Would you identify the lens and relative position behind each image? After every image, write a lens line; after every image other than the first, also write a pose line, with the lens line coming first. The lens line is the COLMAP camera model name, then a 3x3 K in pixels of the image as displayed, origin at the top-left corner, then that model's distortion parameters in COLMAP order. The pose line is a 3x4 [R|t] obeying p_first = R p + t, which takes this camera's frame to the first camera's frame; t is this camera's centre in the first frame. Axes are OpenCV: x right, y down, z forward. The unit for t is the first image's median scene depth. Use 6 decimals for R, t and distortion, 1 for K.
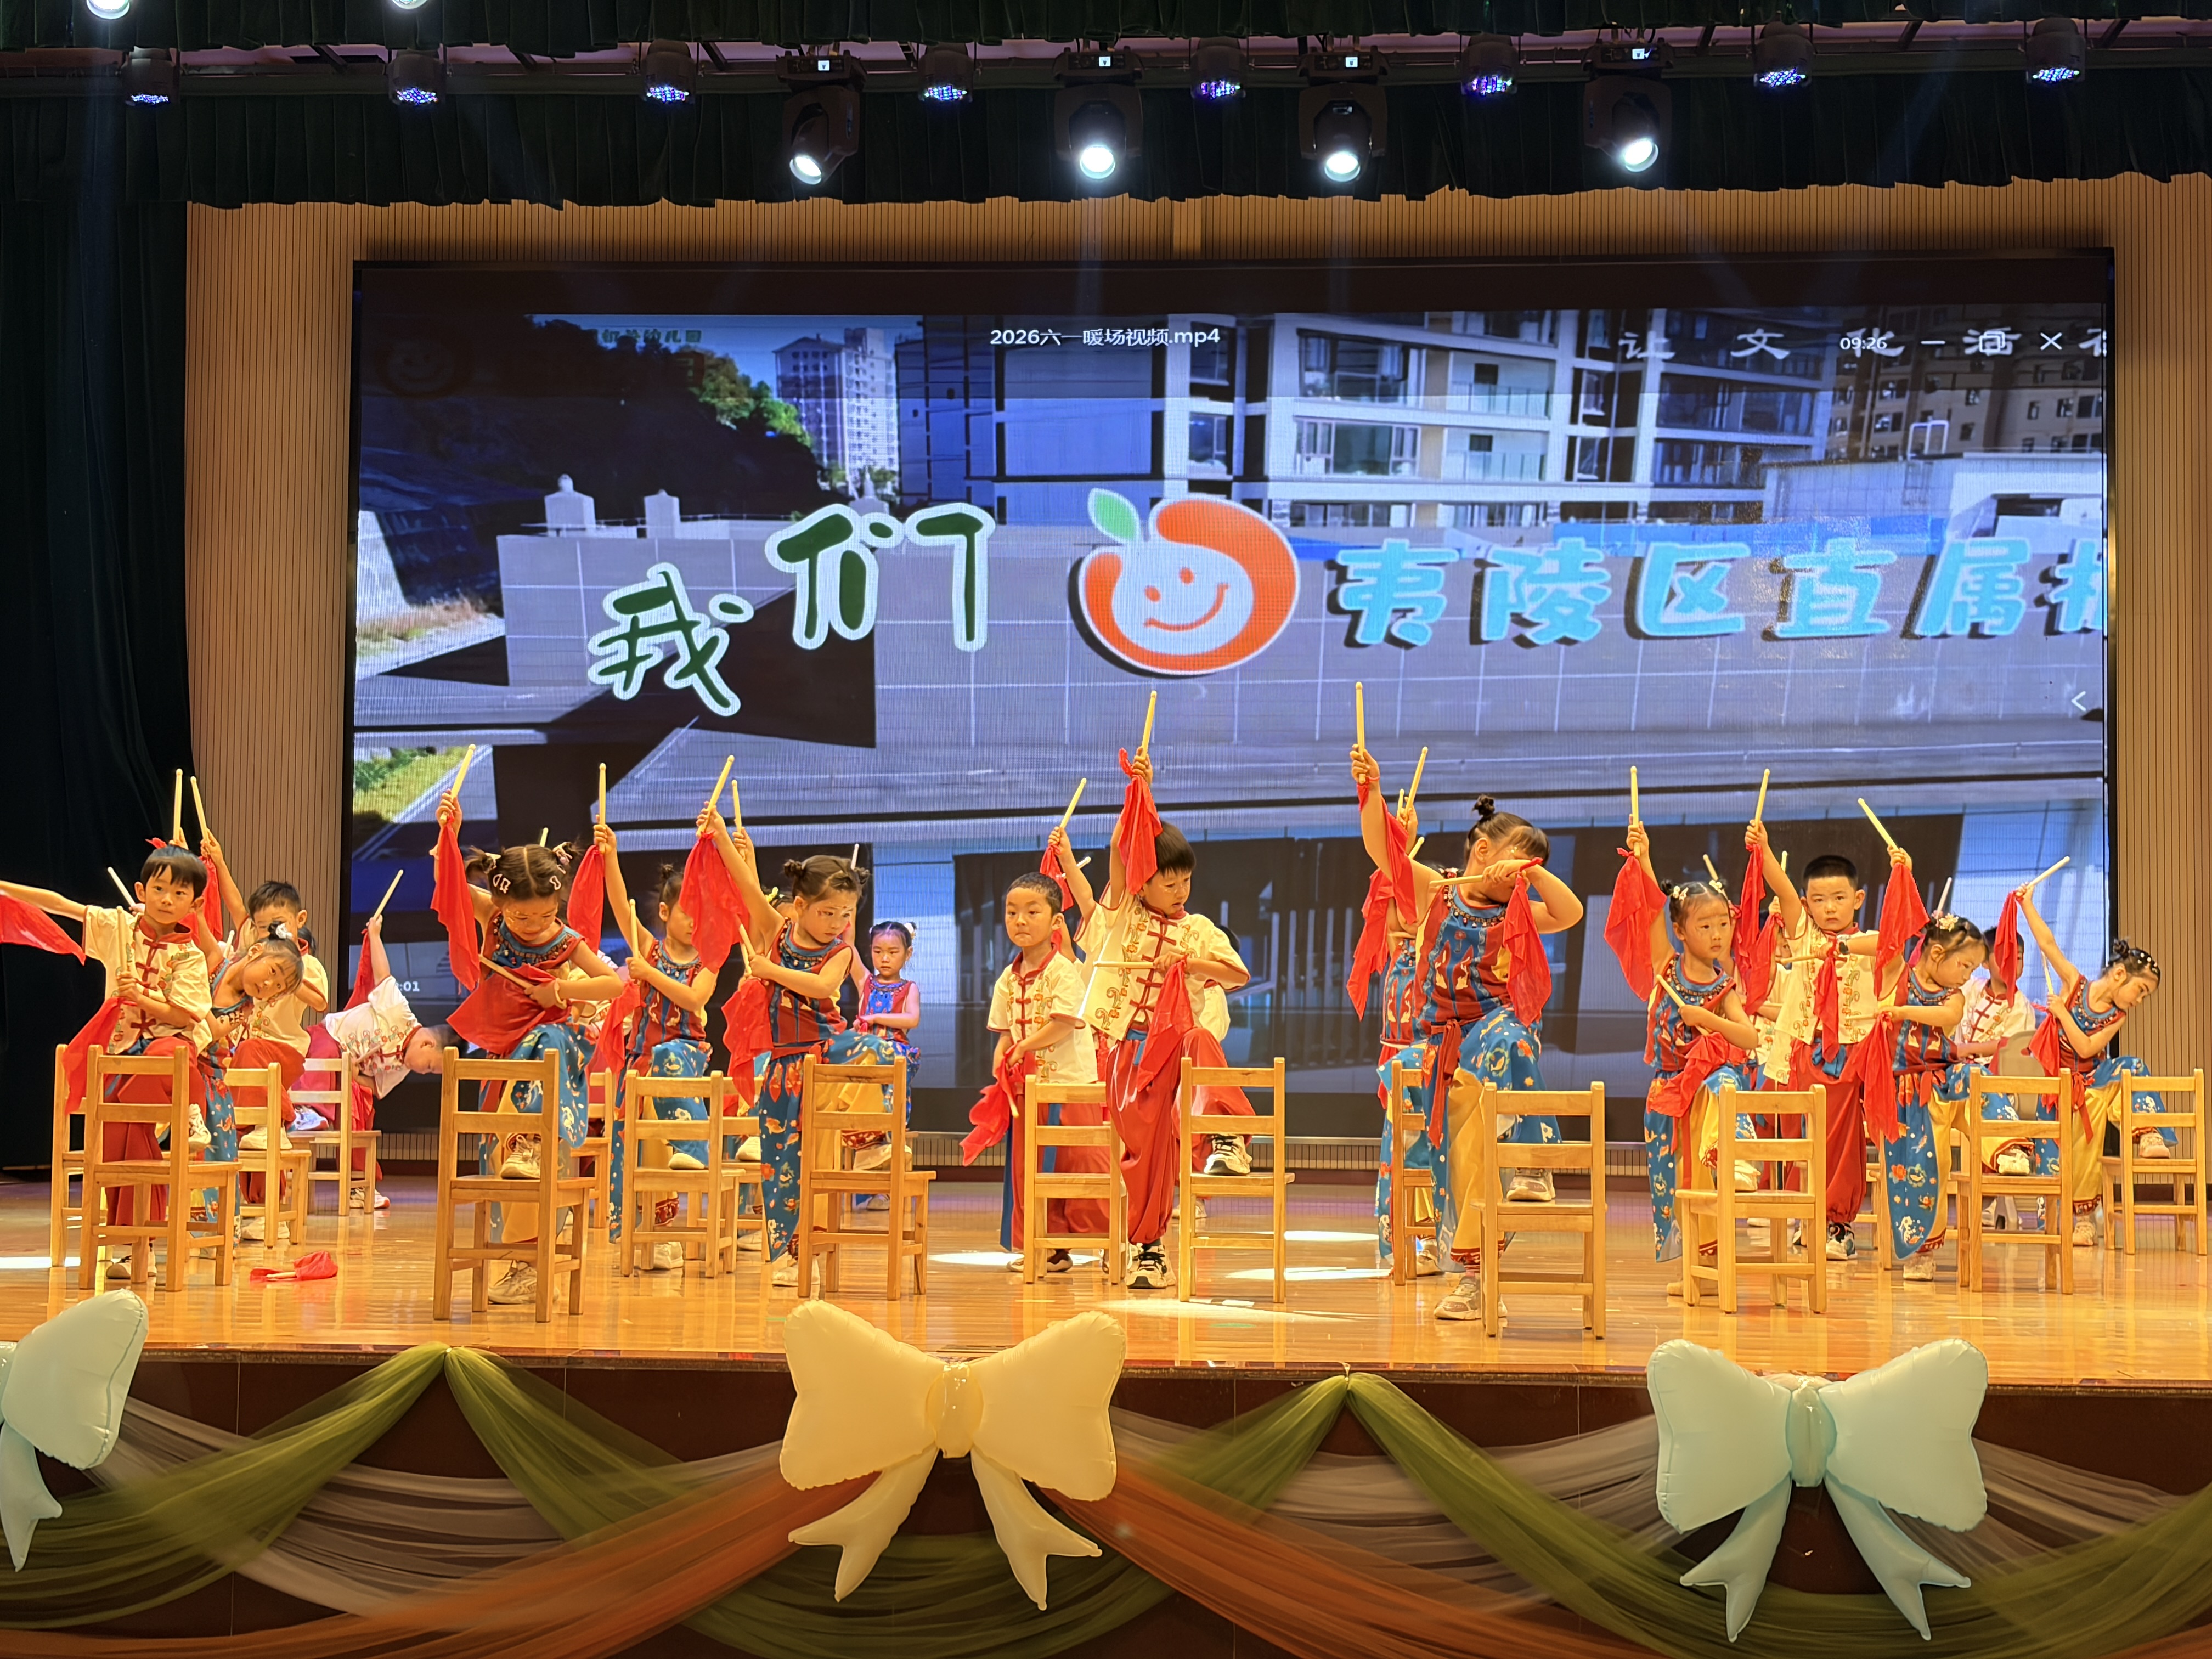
lens RADIAL K [[3487.2, 0, 1099.1], [0, 3487.2, 899.5], [0, 0, 1]] dist [0.233661, -1.072926]
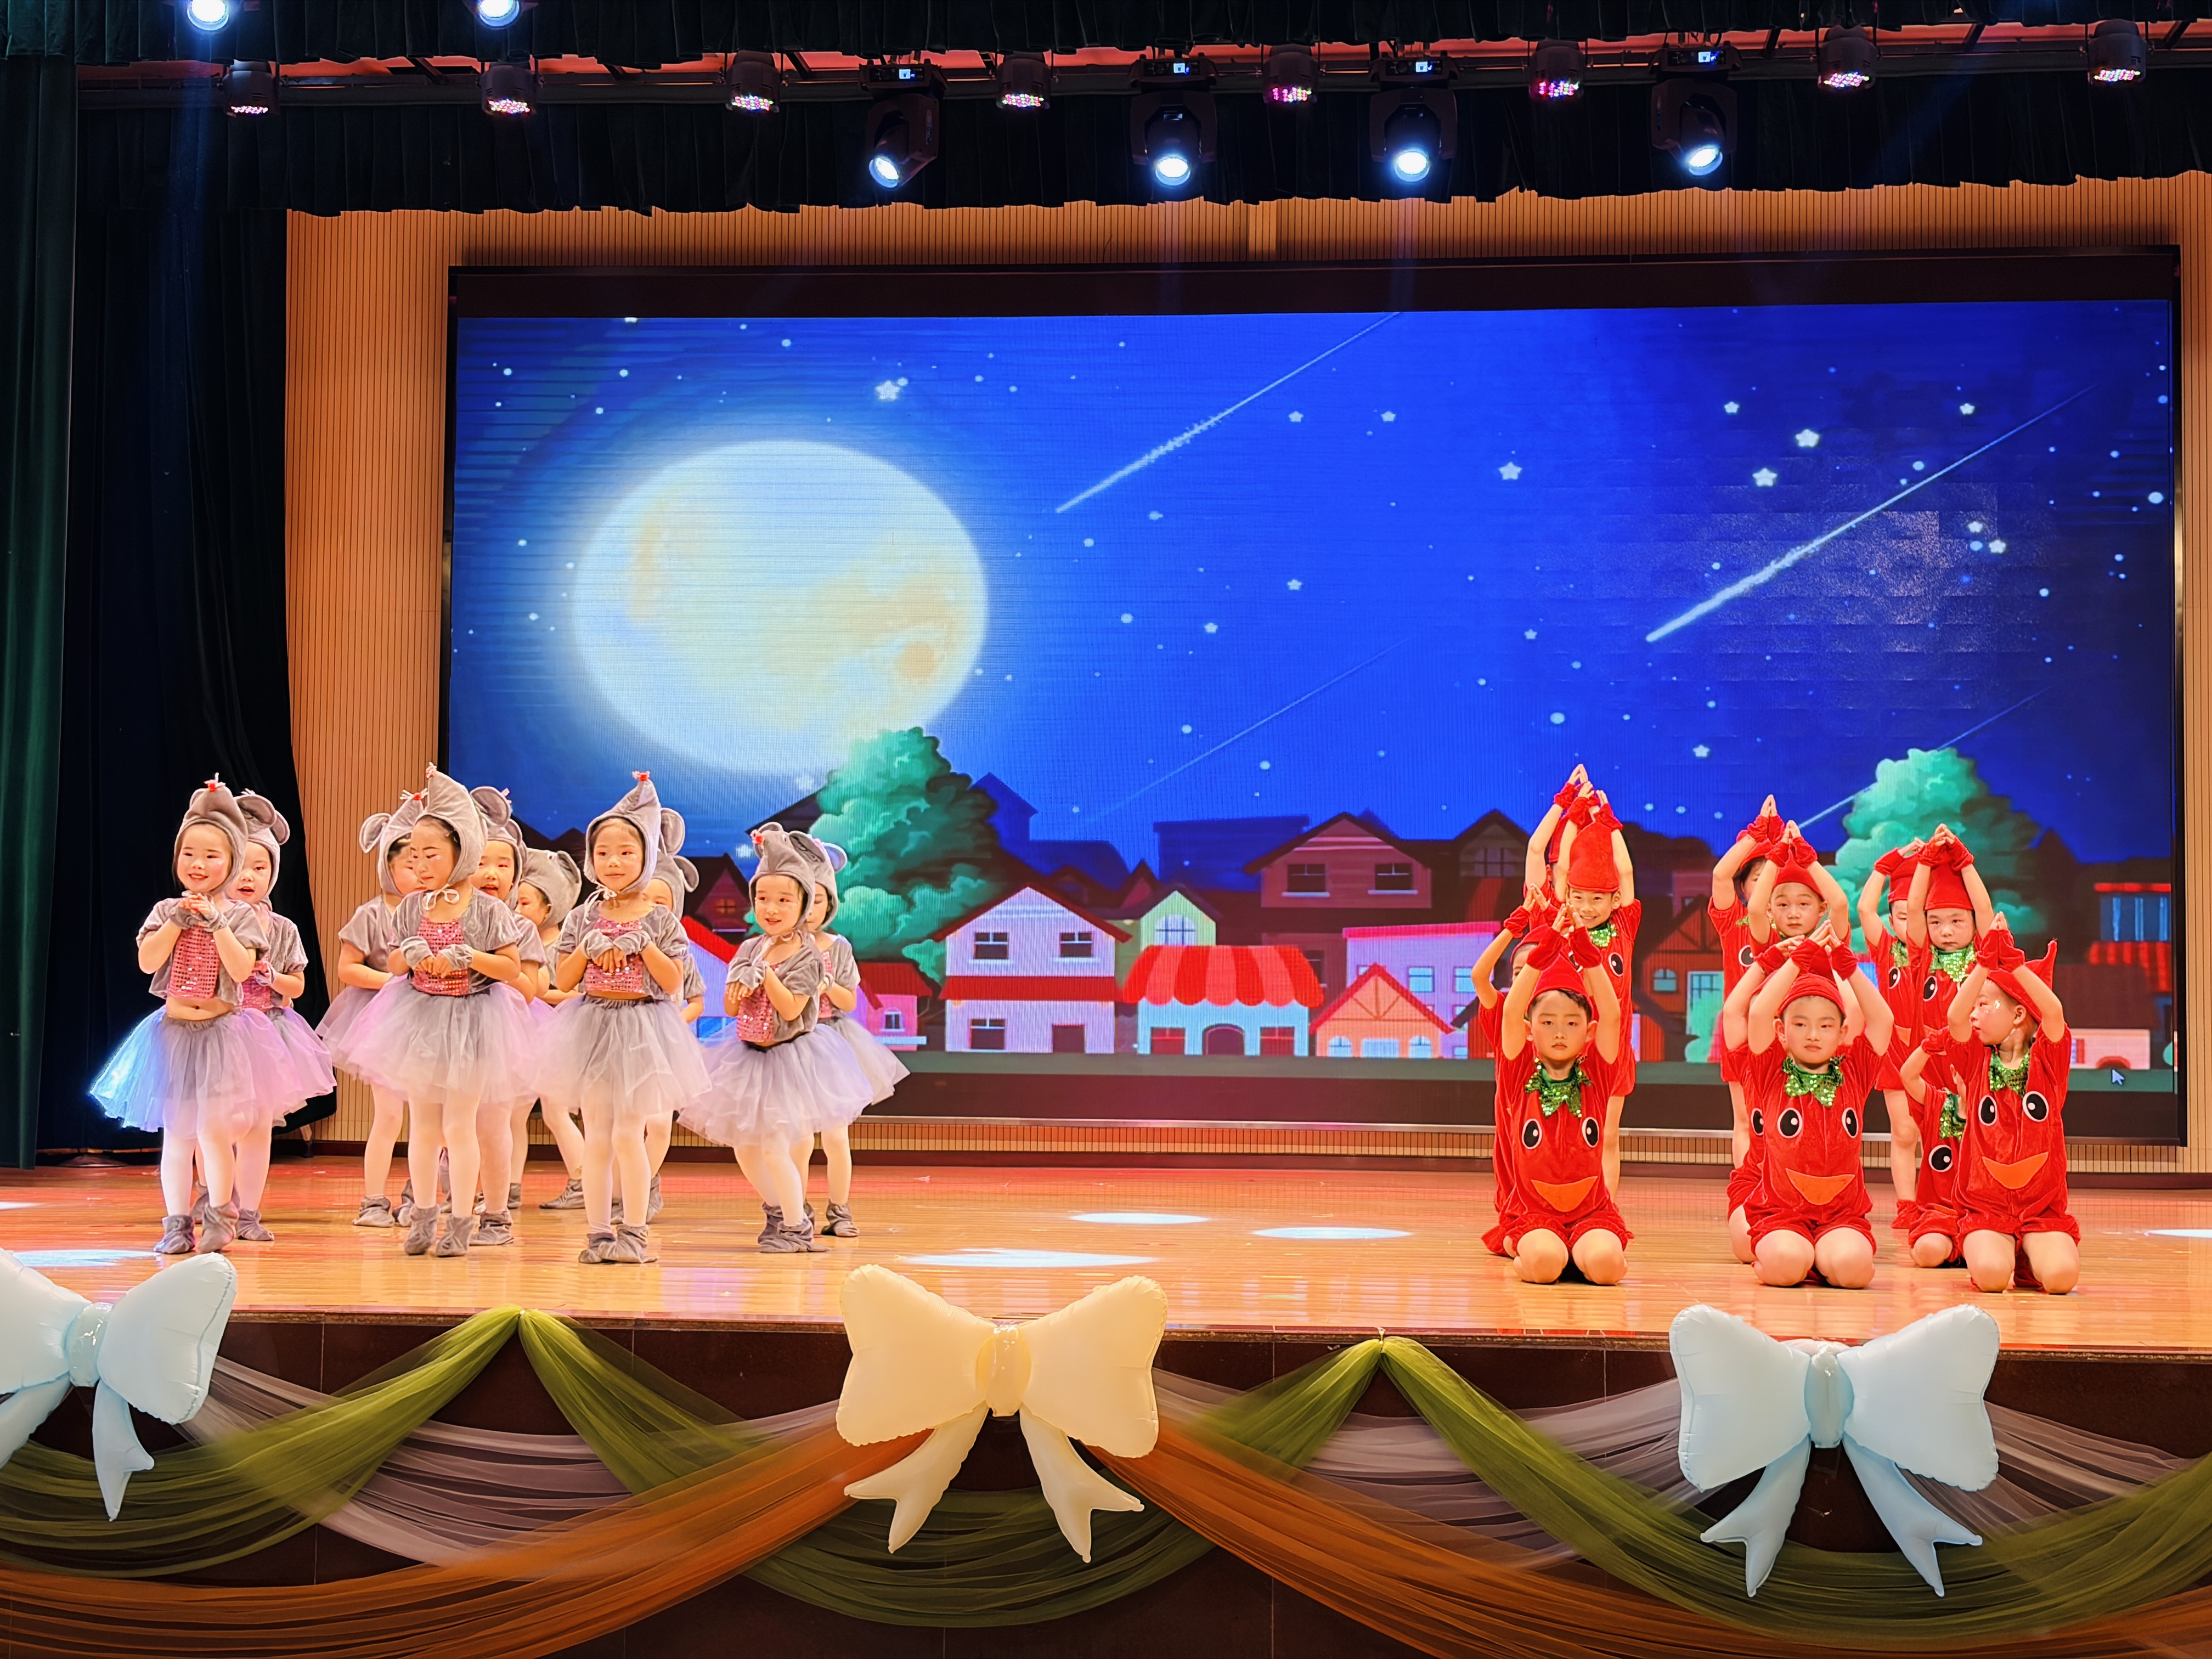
lens RADIAL K [[3487.2, 0, 1099.1], [0, 3487.2, 899.5], [0, 0, 1]] dist [0.233661, -1.072926]
pose [[0.999546, 0.000590, -0.030127, 0.017982], [-0.000590, 1.000000, 0.000000, 0.005388], [0.030127, 0.000018, 0.999546, -0.038634]]
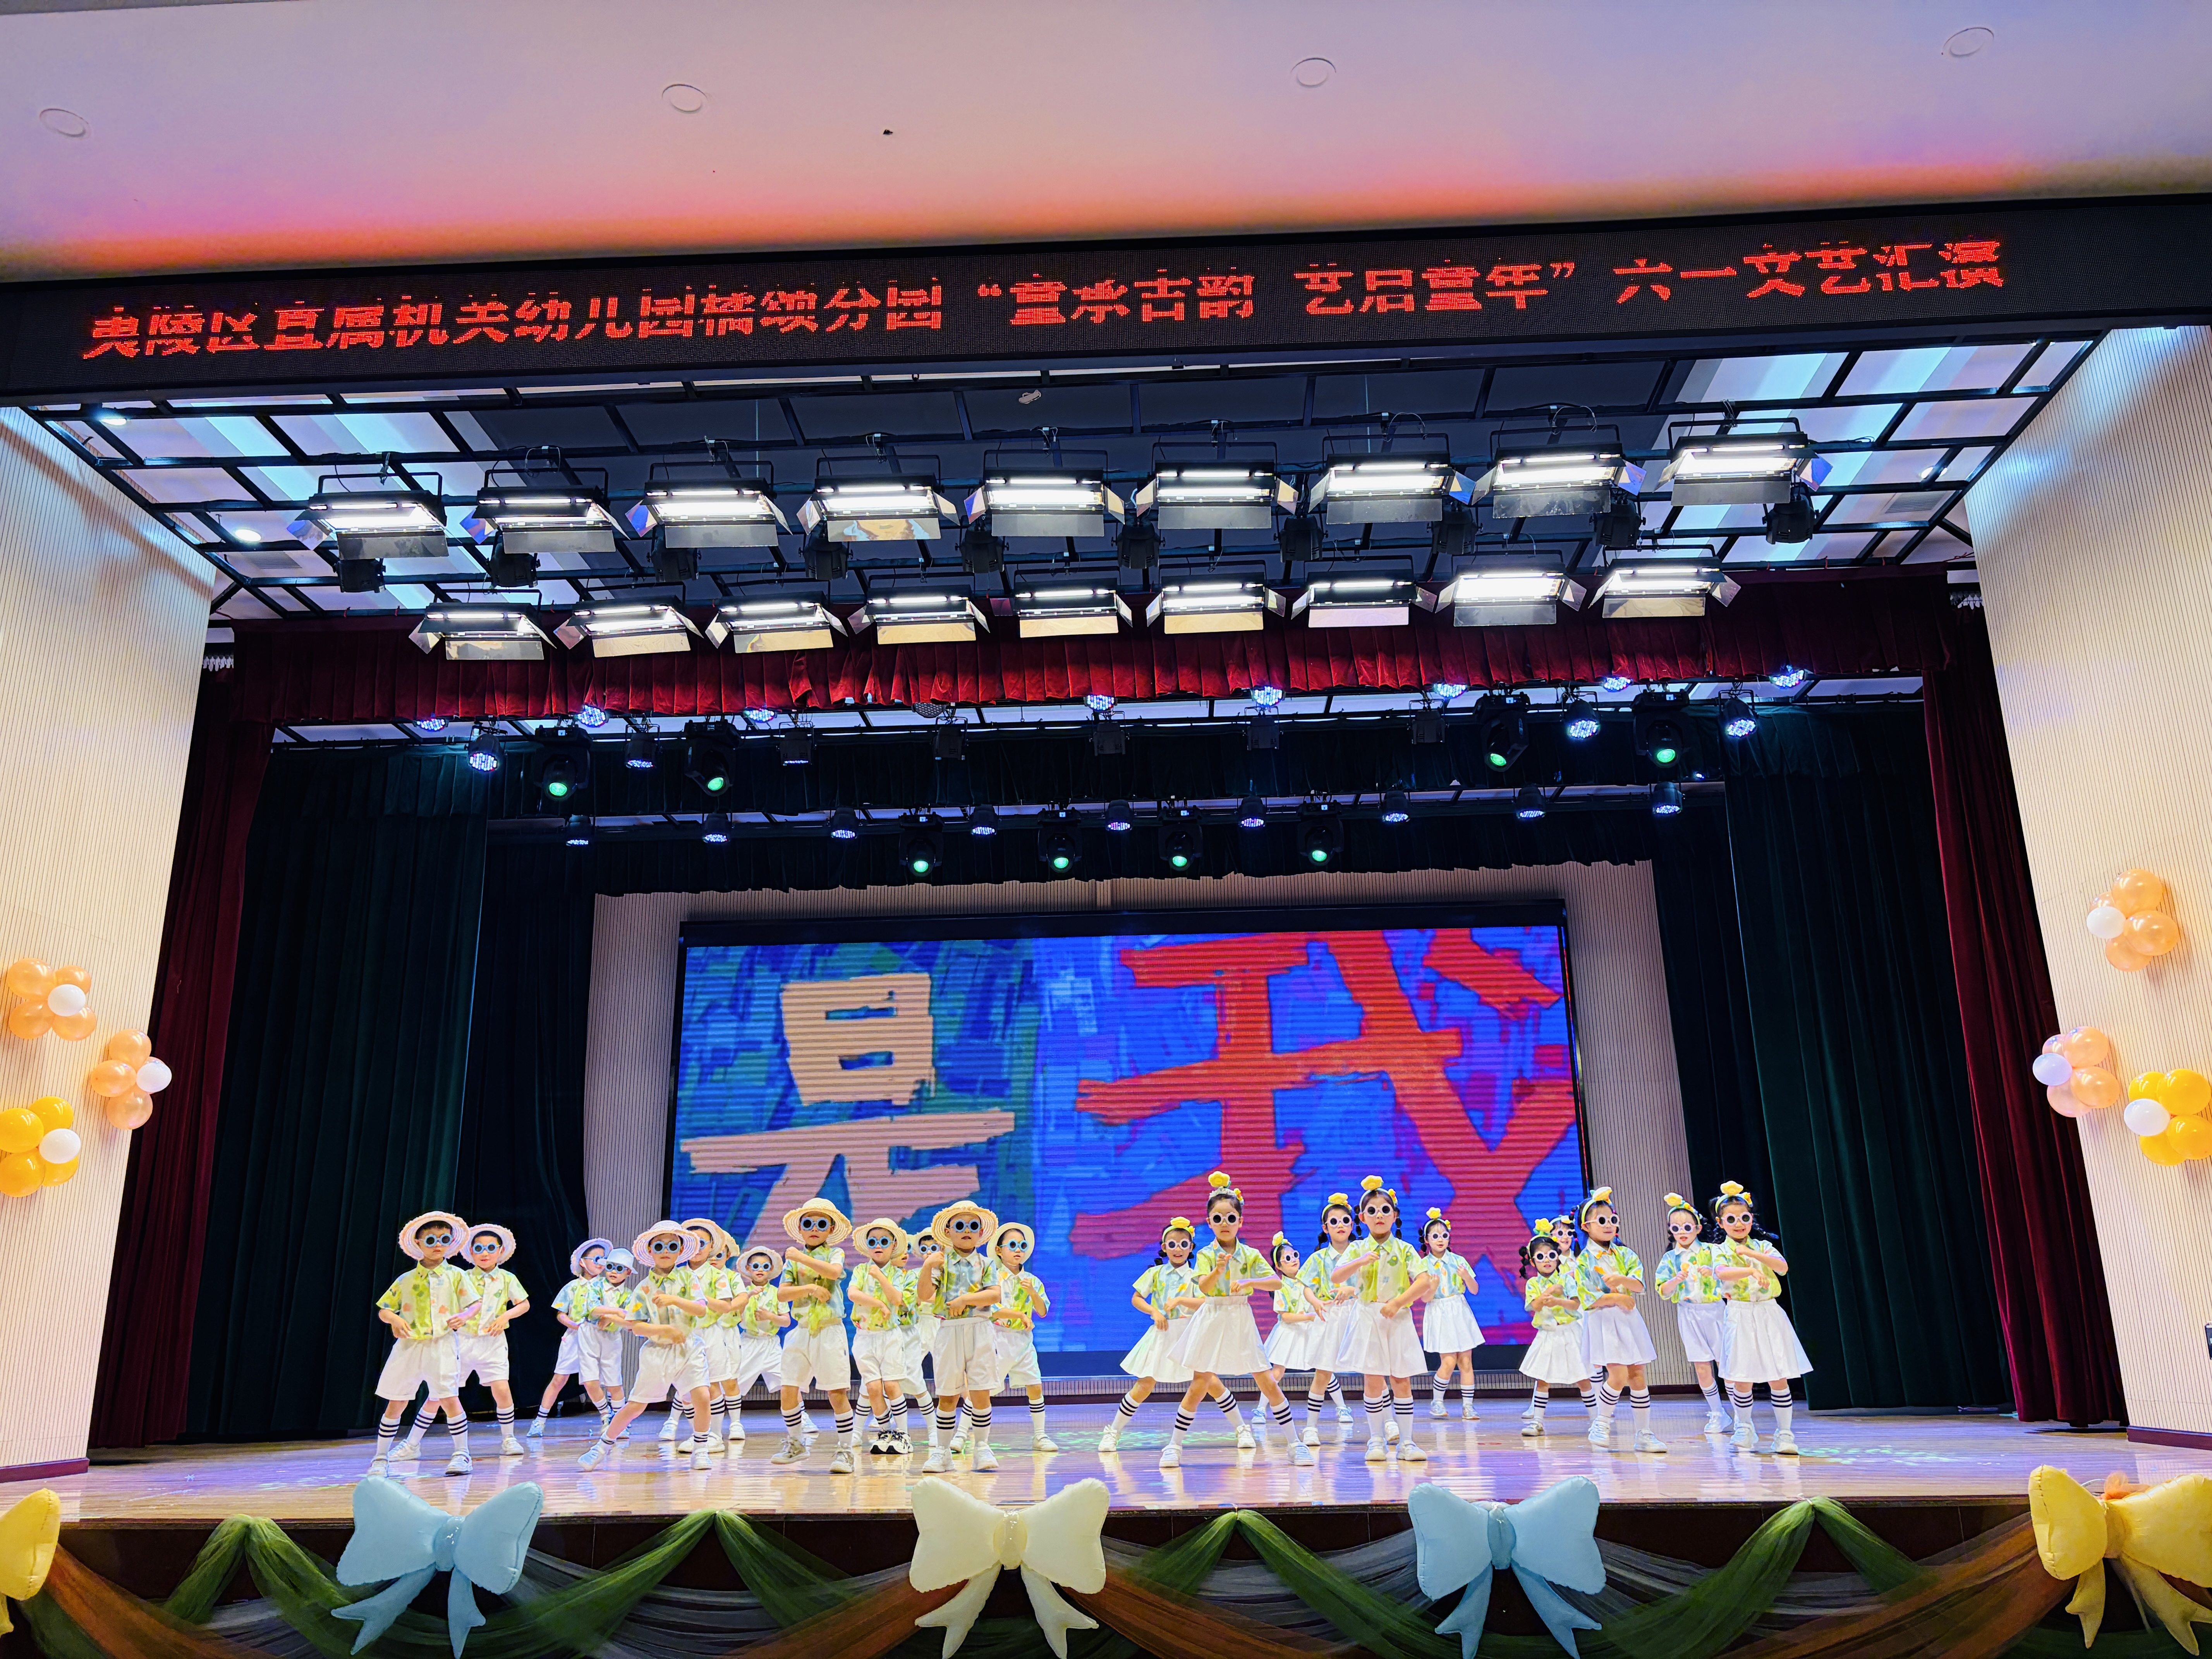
lens RADIAL K [[1720.7, 0, 1118.0], [0, 1720.7, 853.3], [0, 0, 1]] dist [0.034702, -0.015897]
pose [[0.998837, -0.015466, 0.045675, -0.021895], [0.025313, 0.974342, -0.223644, 0.007439], [-0.041044, 0.224540, 0.973600, 0.088504]]
